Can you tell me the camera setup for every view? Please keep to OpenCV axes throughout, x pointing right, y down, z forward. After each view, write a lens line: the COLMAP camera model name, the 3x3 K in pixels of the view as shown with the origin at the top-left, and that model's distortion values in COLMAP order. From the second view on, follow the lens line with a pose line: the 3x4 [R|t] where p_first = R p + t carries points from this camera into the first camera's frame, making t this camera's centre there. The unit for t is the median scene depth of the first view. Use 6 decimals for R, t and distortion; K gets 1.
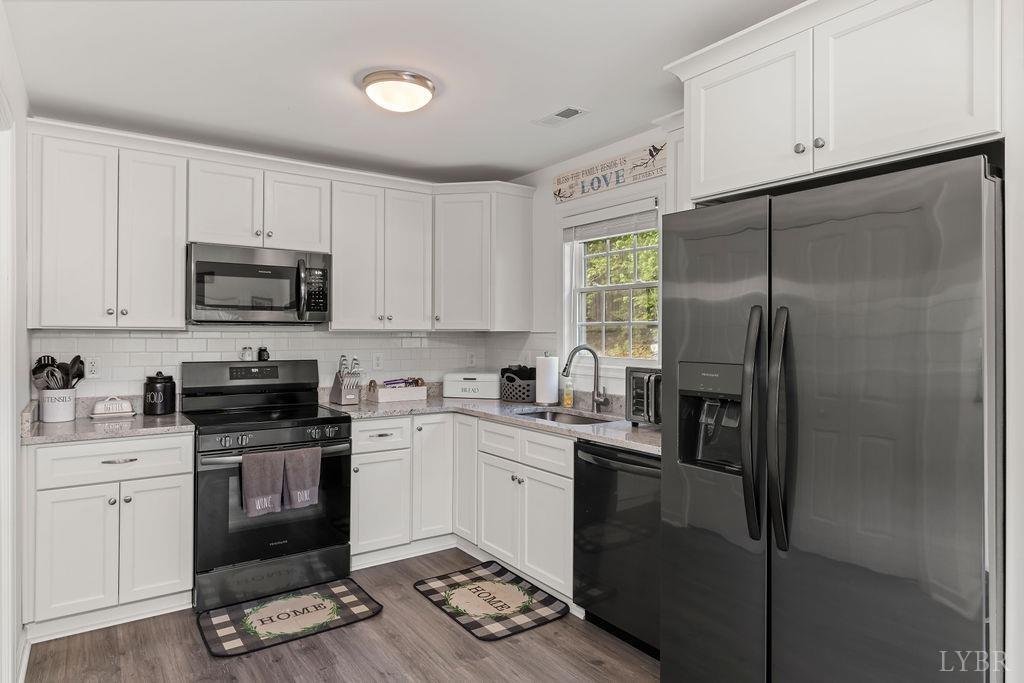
lens RADIAL K [[599.2, 0, 506.4], [0, 599.2, 327.3], [0, 0, 1]] dist [0.002628, 0.001638]
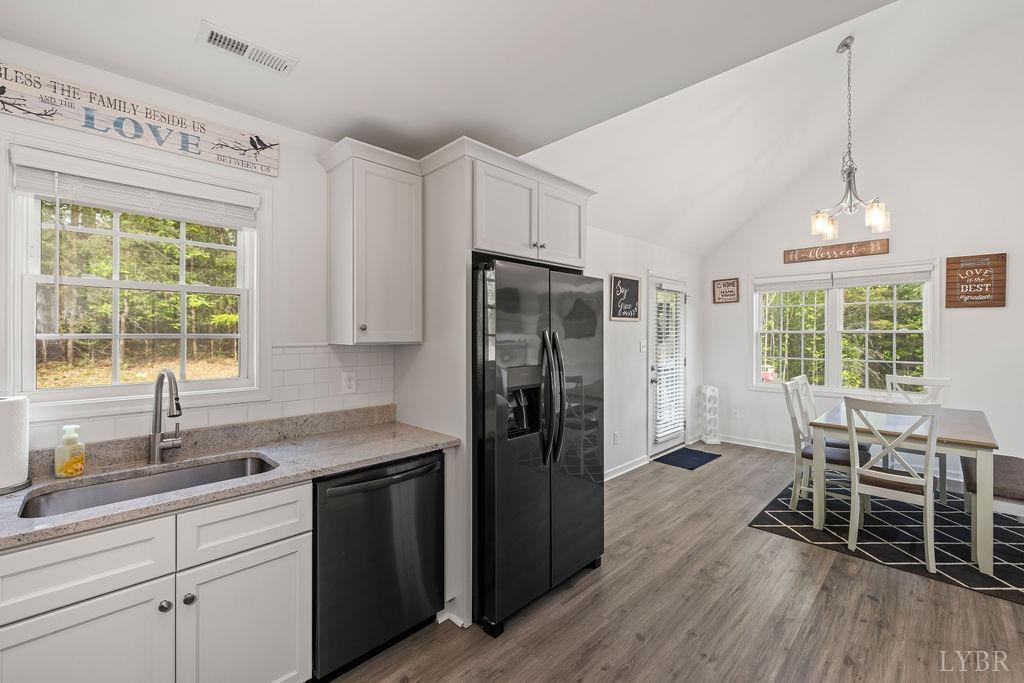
lens RADIAL K [[432.7, 0, 507.6], [0, 432.7, 332.3], [0, 0, 1]] dist [0.004422, 0.000171]
pose [[-0.159525, -0.000974, 0.987193, -0.423040], [-0.010944, 0.999940, -0.000782, -0.015333], [-0.987133, -0.010928, -0.159526, 0.690212]]
